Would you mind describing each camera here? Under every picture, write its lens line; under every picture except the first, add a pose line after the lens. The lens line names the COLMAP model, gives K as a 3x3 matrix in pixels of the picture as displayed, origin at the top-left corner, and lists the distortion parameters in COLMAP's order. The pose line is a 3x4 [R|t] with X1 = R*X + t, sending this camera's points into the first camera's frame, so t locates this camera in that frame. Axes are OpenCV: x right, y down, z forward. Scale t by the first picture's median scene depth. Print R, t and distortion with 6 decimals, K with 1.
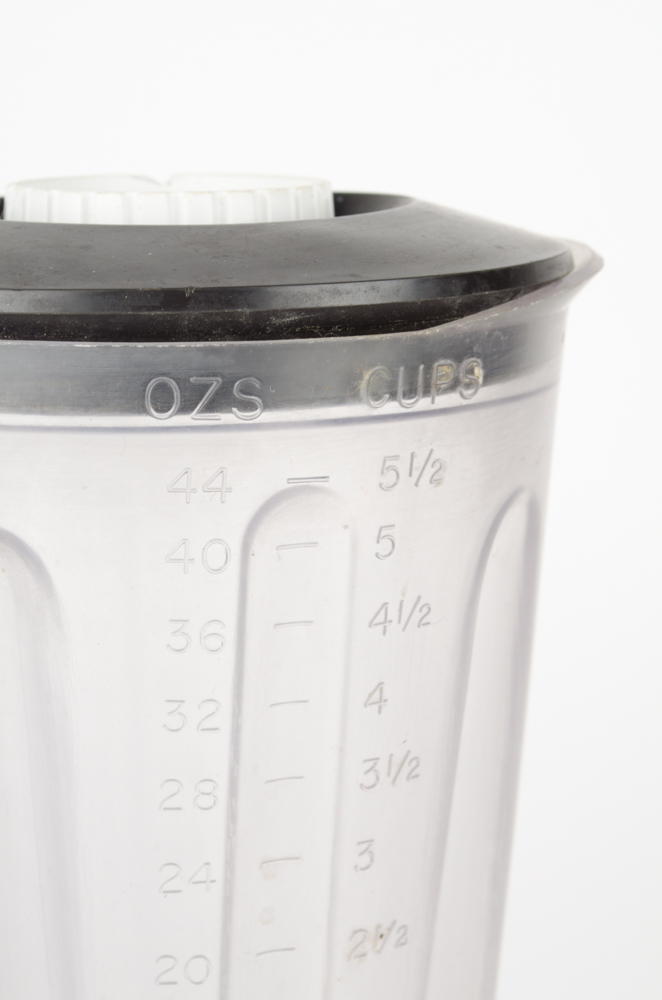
lens RADIAL K [[2249.2, 0, 331.0], [0, 2249.2, 500.0], [0, 0, 1]] dist [-0.004859, -0.136236]
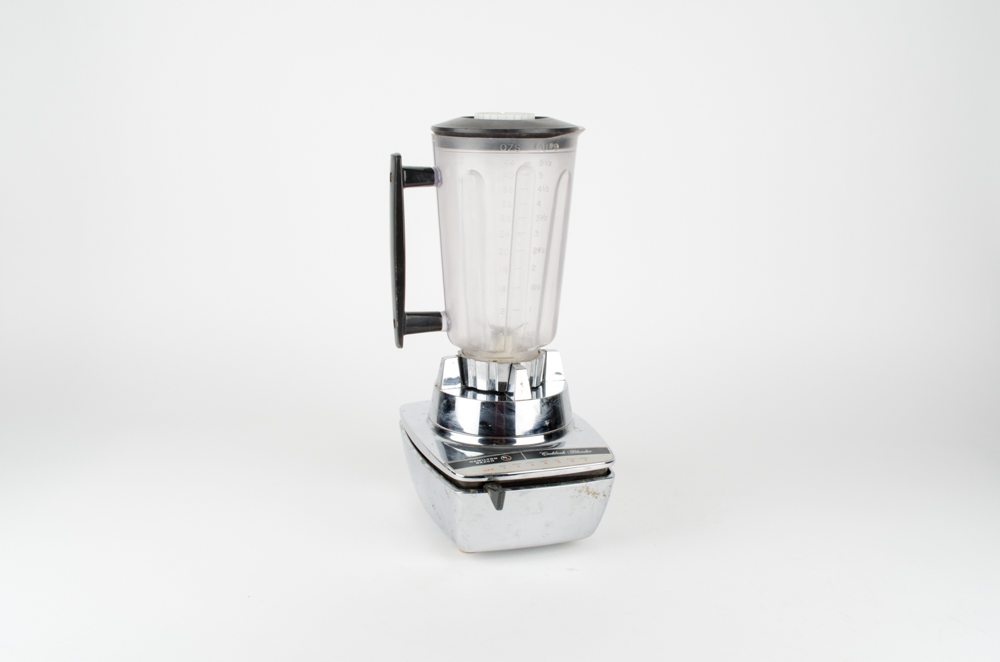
lens RADIAL K [[1119.0, 0, 500.0], [0, 1119.0, 331.0], [0, 0, 1]] dist [-0.001724, -0.000200]
pose [[0.997902, 0.027328, -0.058694, 0.098720], [-0.025589, 0.999217, 0.030176, 0.332513], [0.059473, -0.028611, 0.997820, -1.874565]]
